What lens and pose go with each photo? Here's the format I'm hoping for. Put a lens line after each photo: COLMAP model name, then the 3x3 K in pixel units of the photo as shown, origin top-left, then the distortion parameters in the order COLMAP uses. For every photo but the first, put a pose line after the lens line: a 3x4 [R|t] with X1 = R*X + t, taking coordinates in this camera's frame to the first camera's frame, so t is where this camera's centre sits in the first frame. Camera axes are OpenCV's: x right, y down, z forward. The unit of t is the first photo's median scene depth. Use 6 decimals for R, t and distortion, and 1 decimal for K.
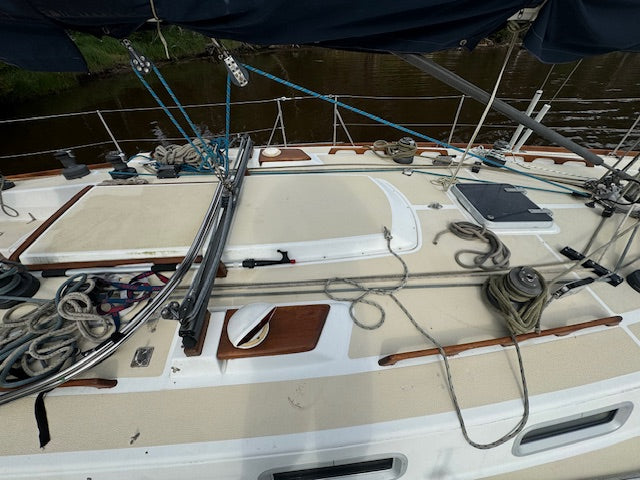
lens RADIAL K [[254.2, 0, 321.4], [0, 254.2, 237.5], [0, 0, 1]] dist [0.002084, 0.000827]
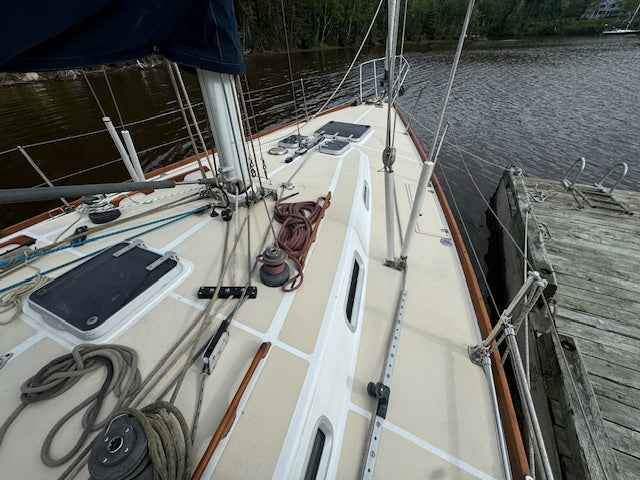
lens RADIAL K [[254.2, 0, 319.4], [0, 254.2, 239.9], [0, 0, 1]] dist [0.002084, 0.000827]
pose [[0.468740, -0.572881, 0.672377, 0.610463], [0.609021, 0.760936, 0.223763, -0.029095], [-0.639825, 0.304604, 0.705578, 0.097589]]
